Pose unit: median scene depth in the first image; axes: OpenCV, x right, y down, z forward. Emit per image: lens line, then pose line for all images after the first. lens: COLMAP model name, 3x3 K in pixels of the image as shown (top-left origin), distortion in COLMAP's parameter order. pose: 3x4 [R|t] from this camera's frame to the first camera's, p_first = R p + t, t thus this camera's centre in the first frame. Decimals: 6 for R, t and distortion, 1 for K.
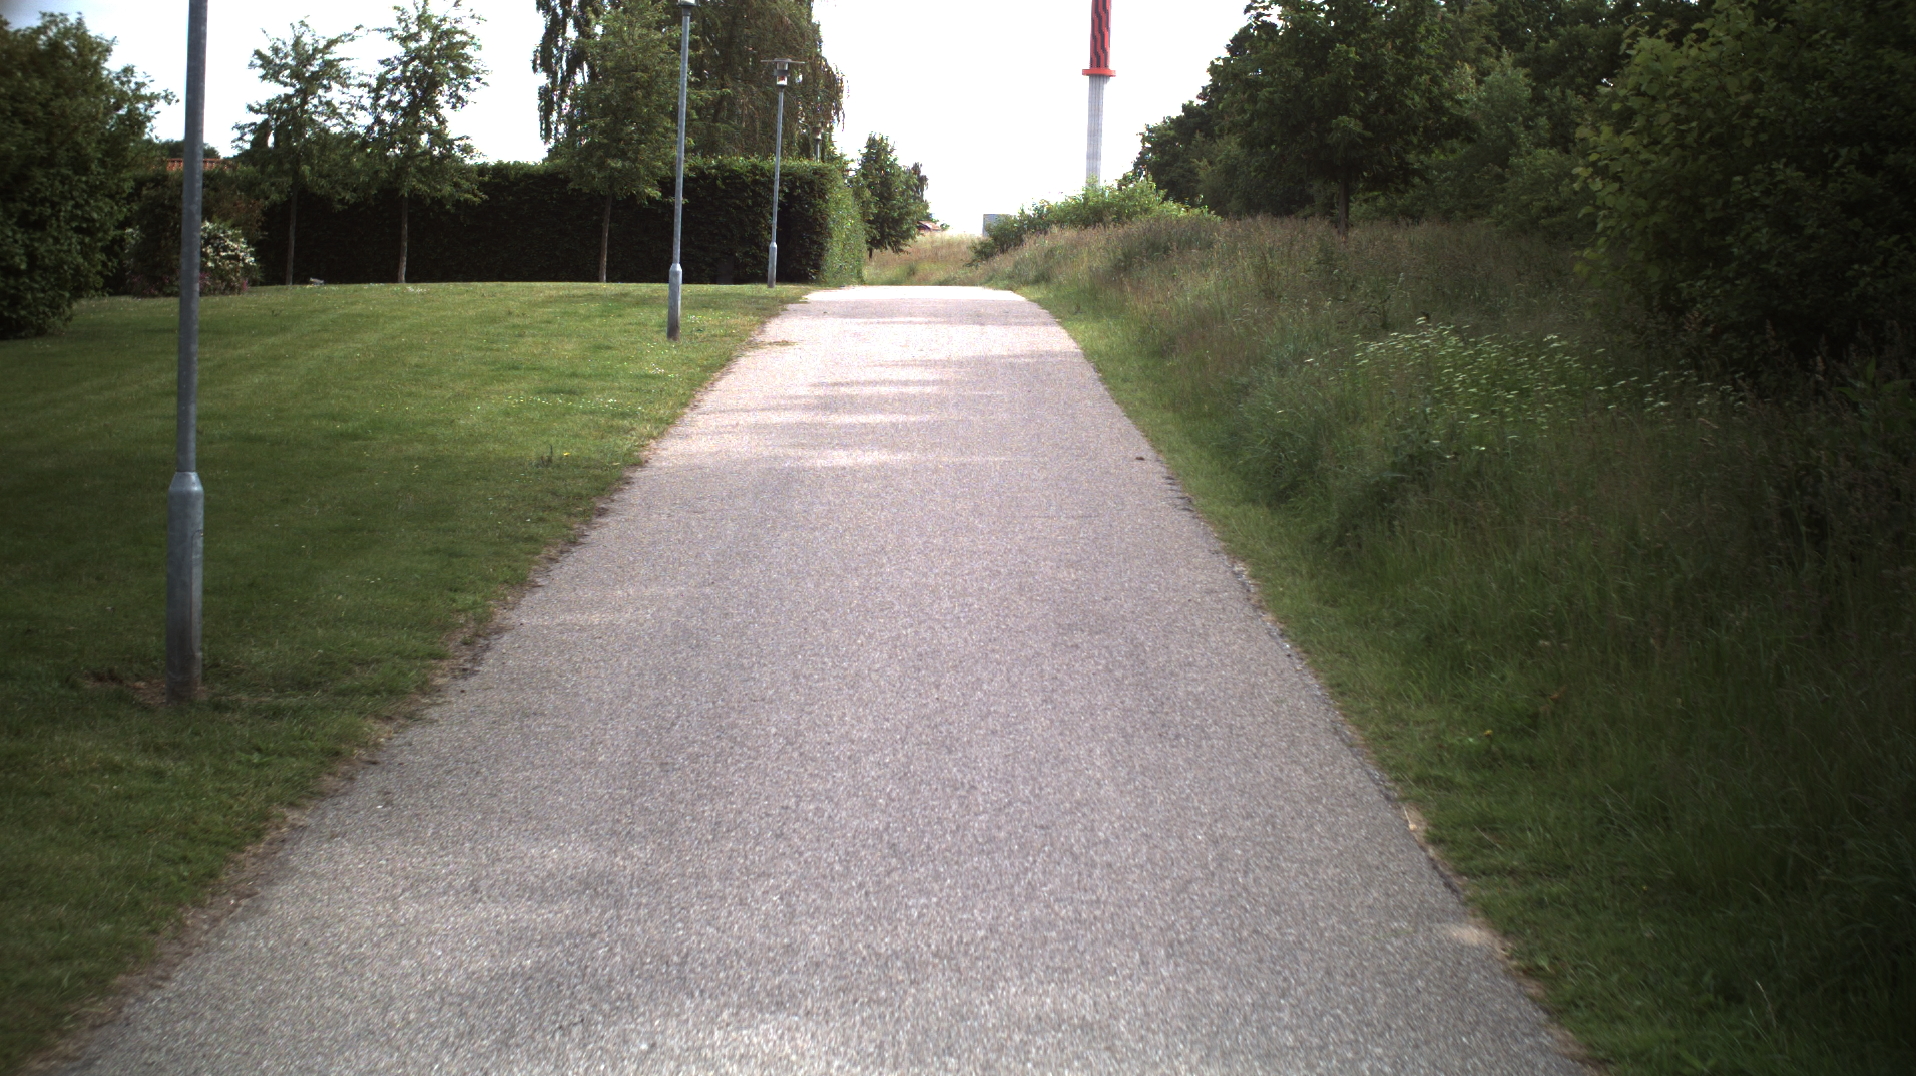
lens RADIAL K [[3366.9, 0, 958.0], [0, 3366.9, 538.0], [0, 0, 1]] dist [-0.305077, 0.524460]
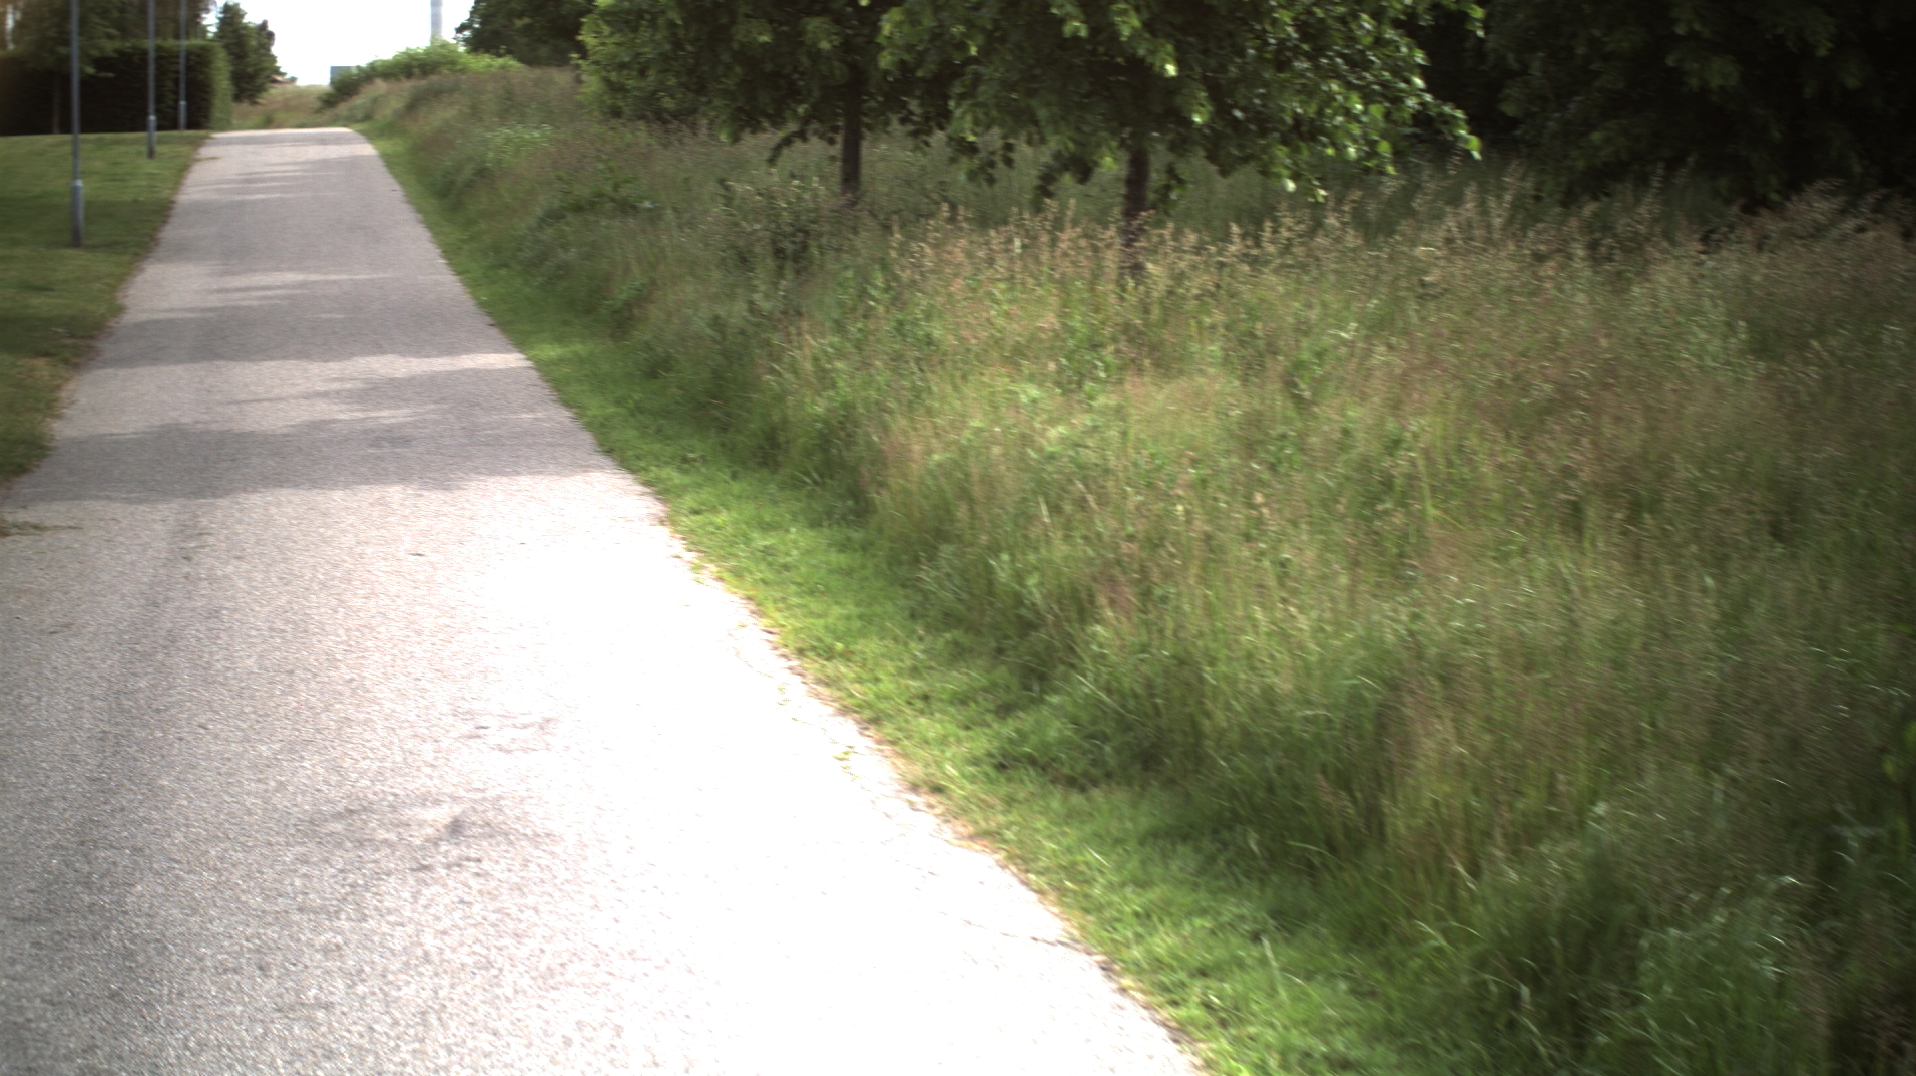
lens RADIAL K [[3366.9, 0, 958.0], [0, 3366.9, 538.0], [0, 0, 1]] dist [-0.305077, 0.524460]
pose [[0.981098, -0.054836, 0.185580, -0.000683], [0.045728, 0.997546, 0.053011, 0.038651], [-0.188032, -0.043523, 0.981198, -0.456016]]
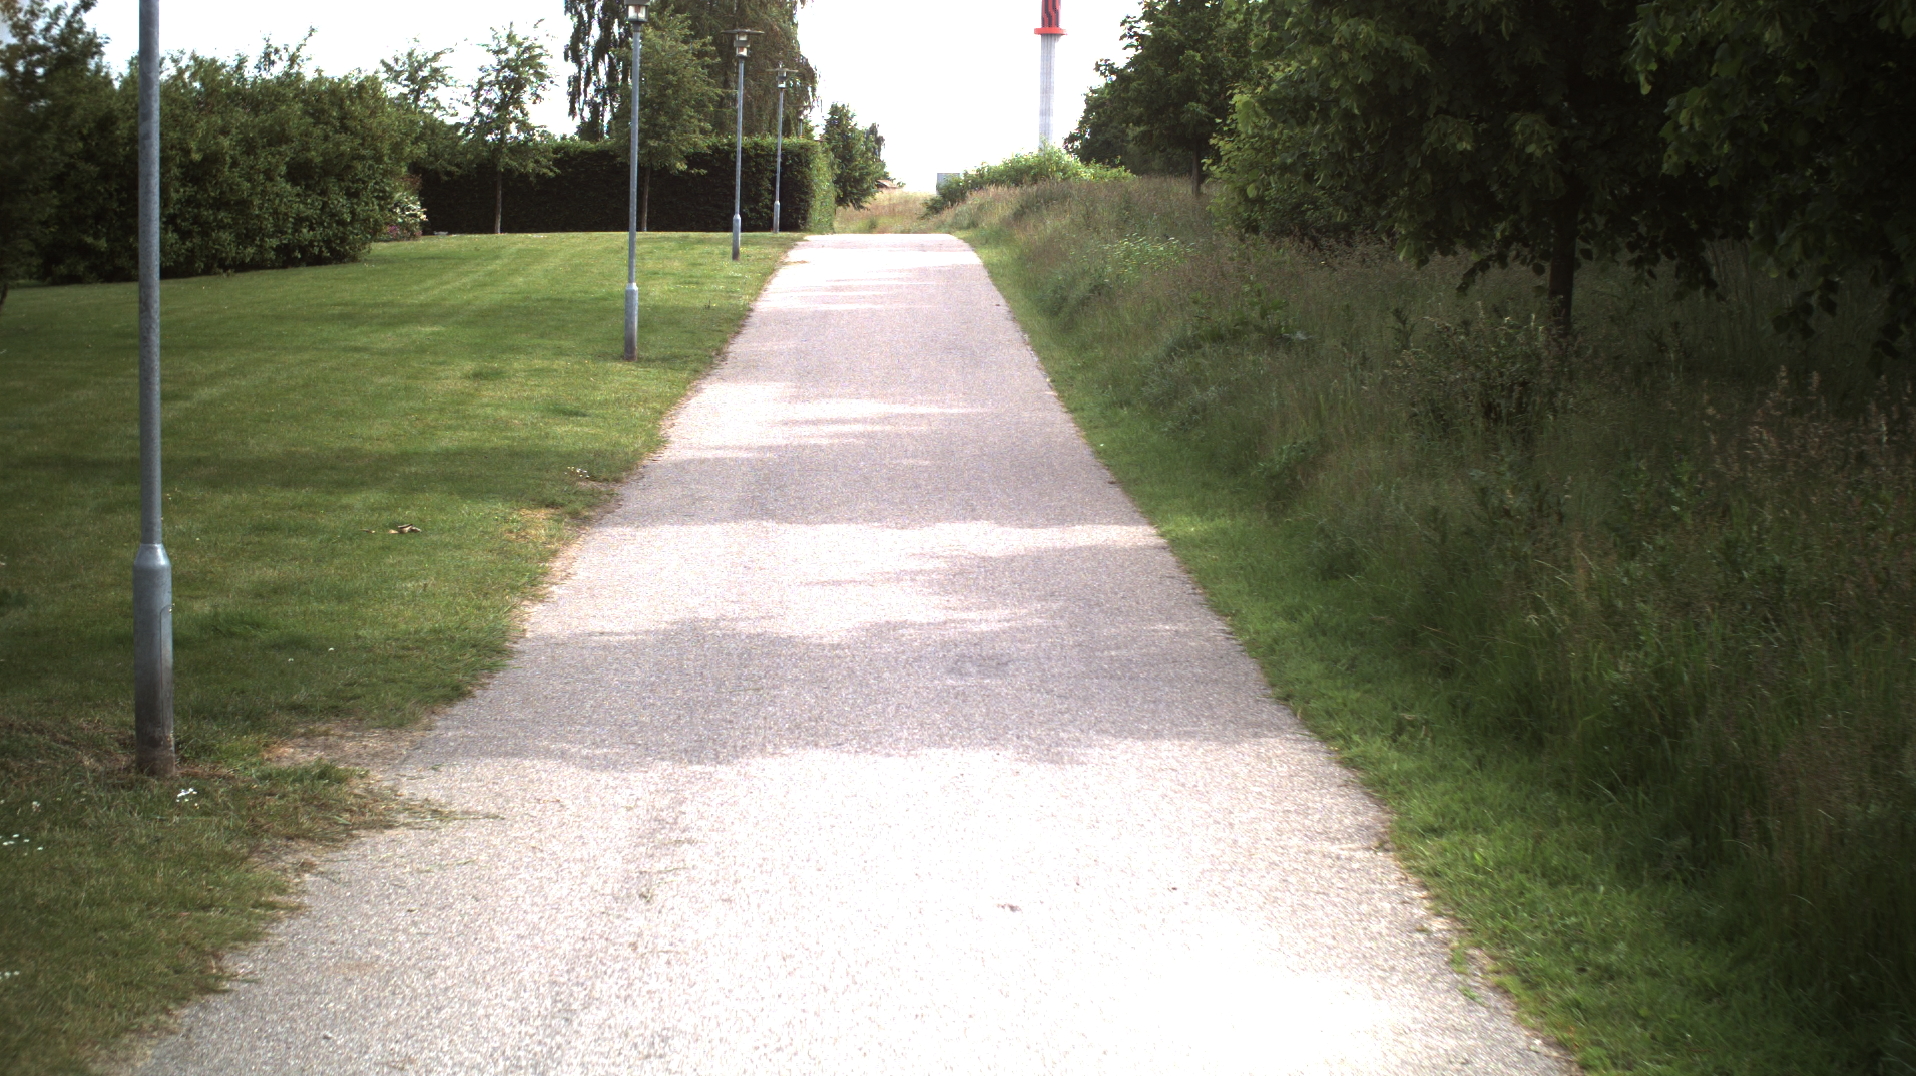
lens RADIAL K [[3366.9, 0, 958.0], [0, 3366.9, 538.0], [0, 0, 1]] dist [-0.305077, 0.524460]
pose [[0.999856, -0.012447, 0.011563, 0.001878], [0.012297, 0.999840, 0.013011, 0.031834], [-0.011723, -0.012867, 0.999848, -0.362676]]
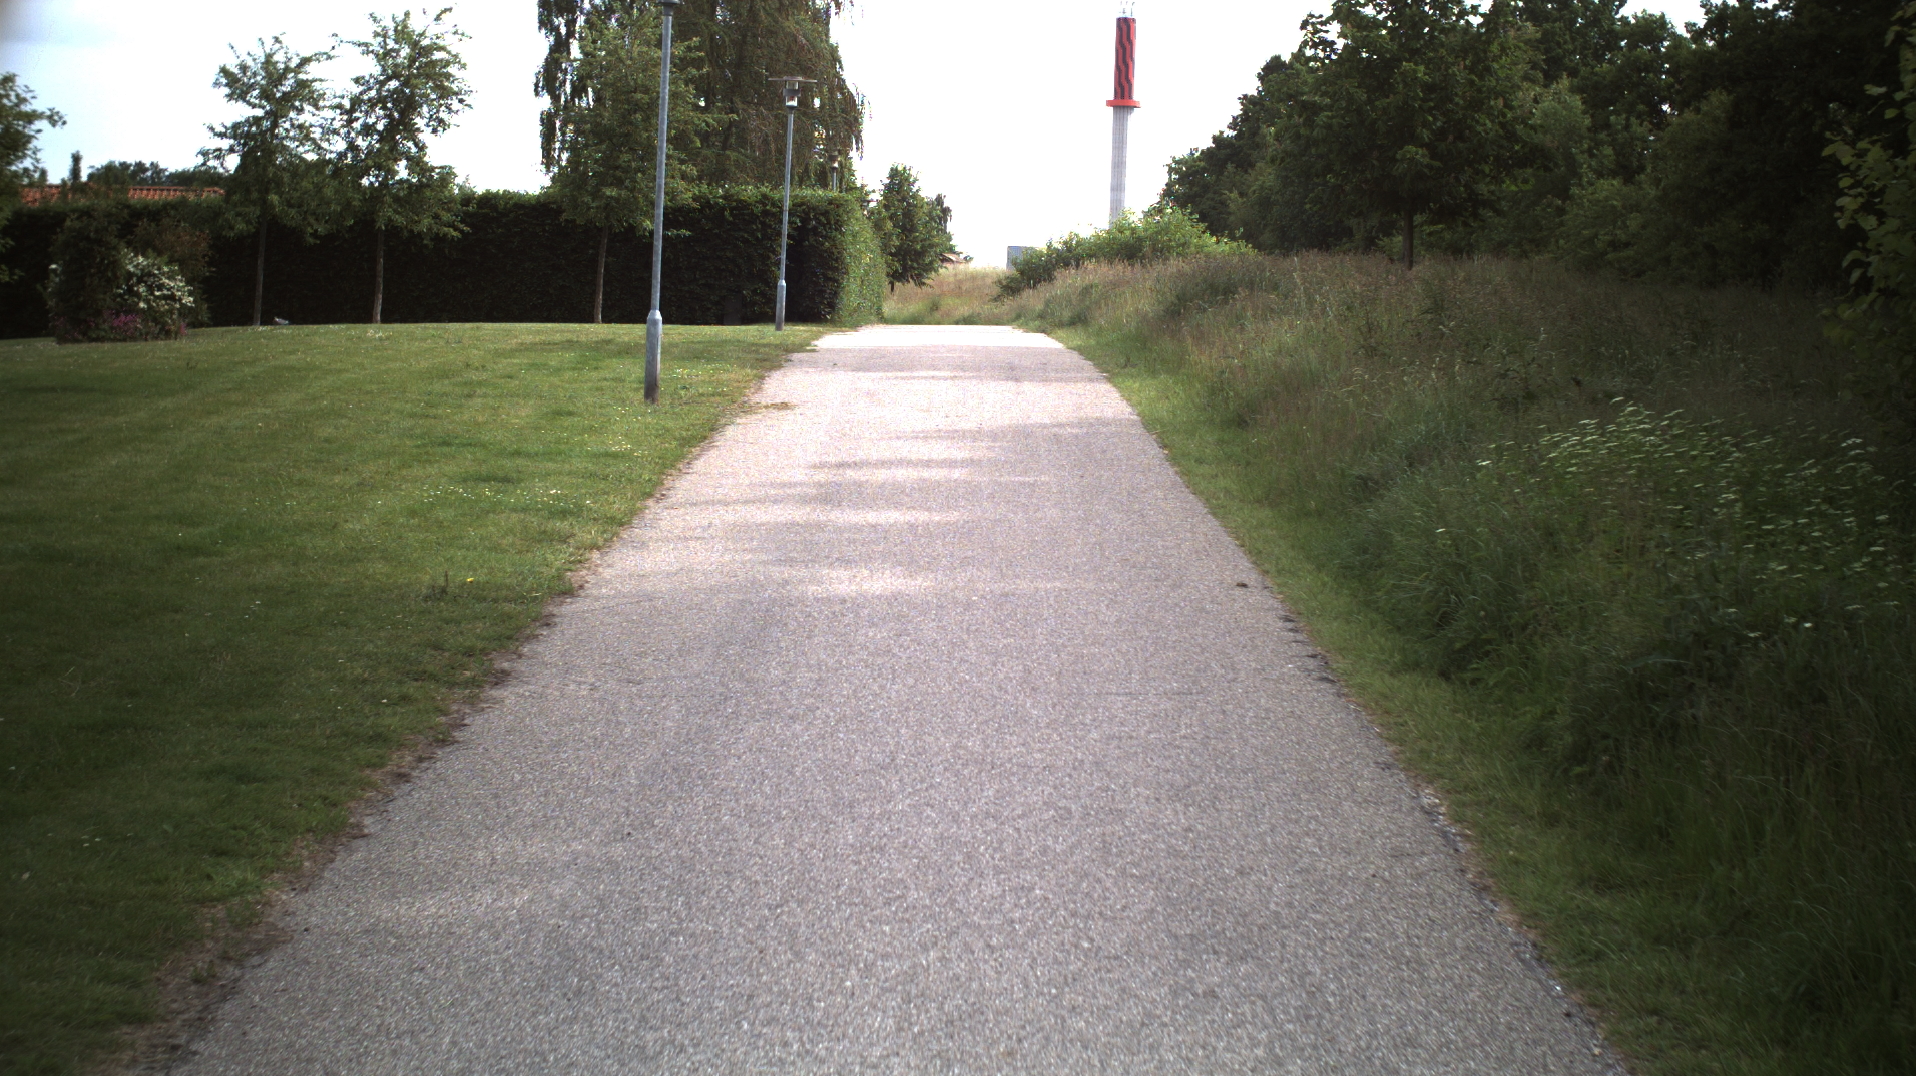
lens RADIAL K [[3366.9, 0, 958.0], [0, 3366.9, 538.0], [0, 0, 1]] dist [-0.305077, 0.524460]
pose [[0.999975, 0.002371, -0.006607, -0.001369], [-0.002433, 0.999953, -0.009332, -0.009682], [0.006585, 0.009347, 0.999935, 0.090599]]
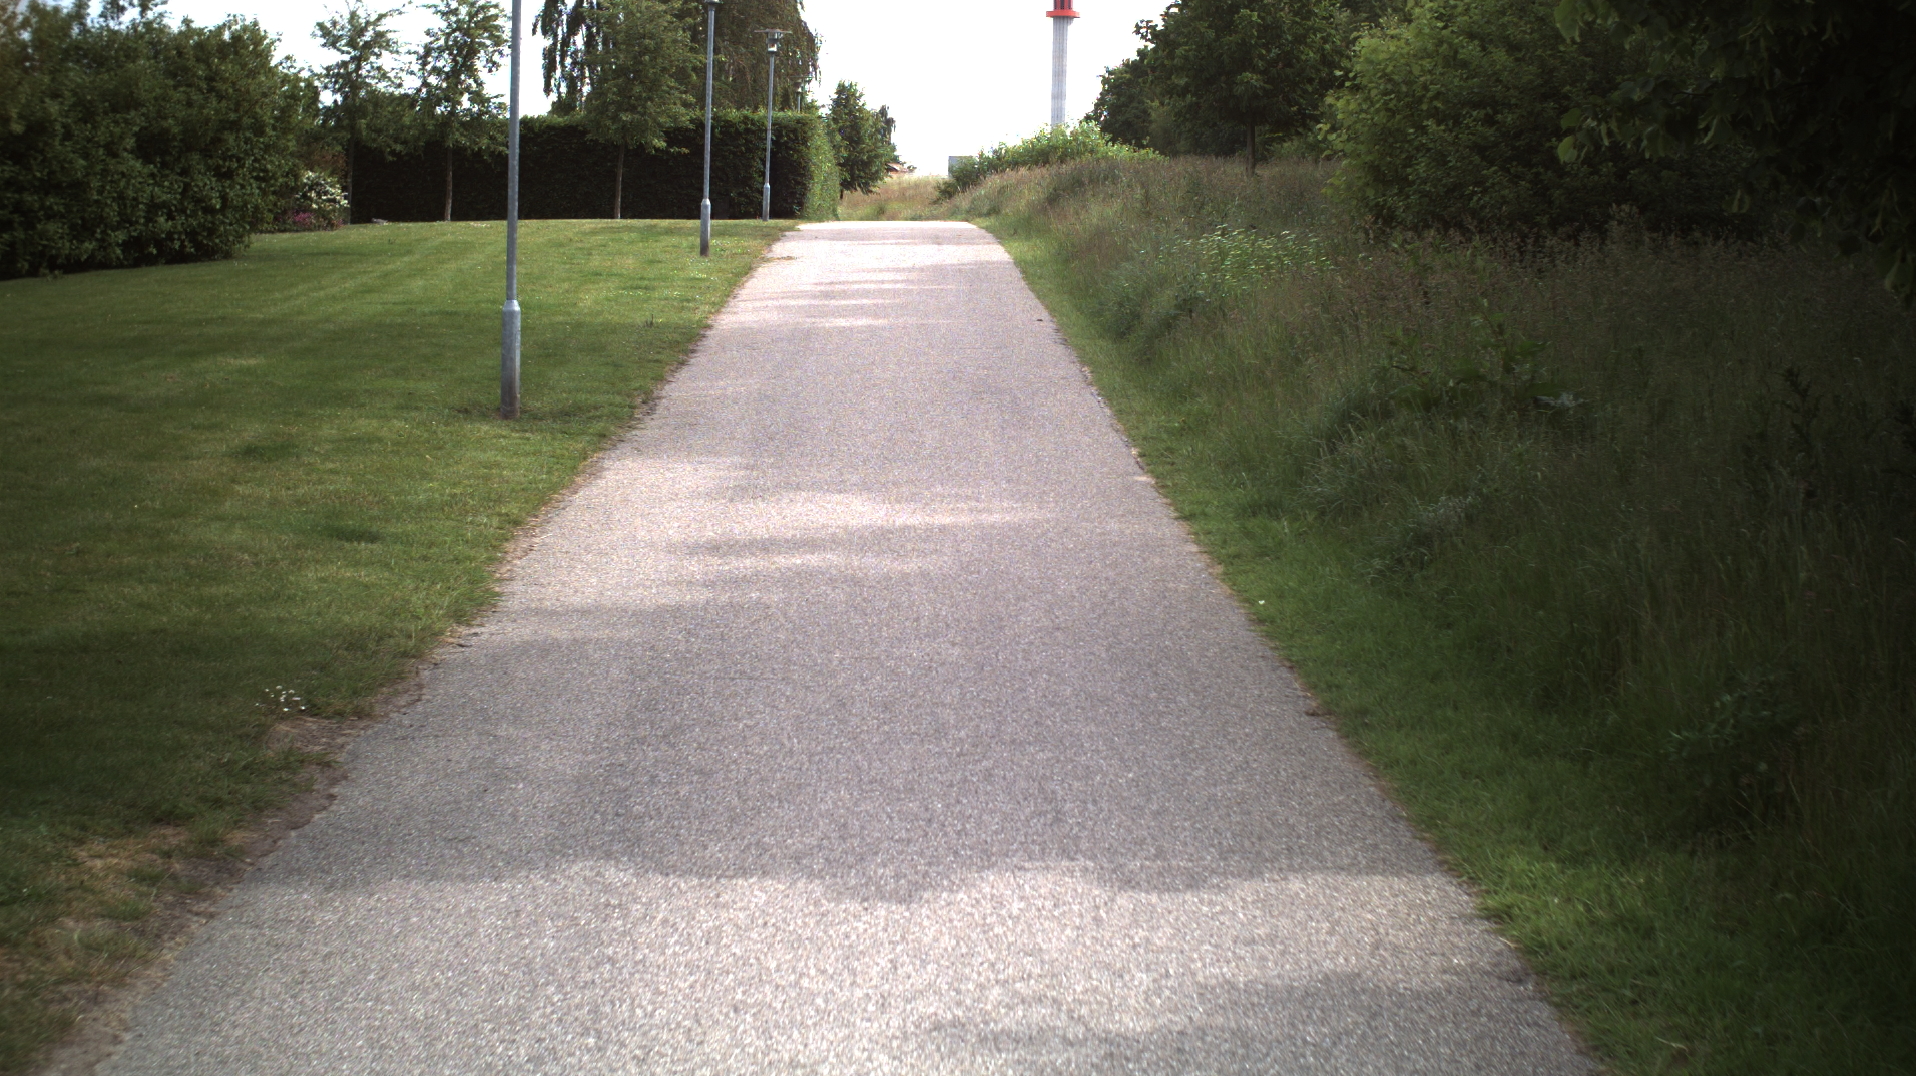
lens RADIAL K [[3366.9, 0, 958.0], [0, 3366.9, 538.0], [0, 0, 1]] dist [-0.305077, 0.524460]
pose [[0.999890, -0.012255, 0.008368, 0.001310], [0.012107, 0.999774, 0.017499, 0.016730], [-0.008580, -0.017395, 0.999812, -0.180796]]
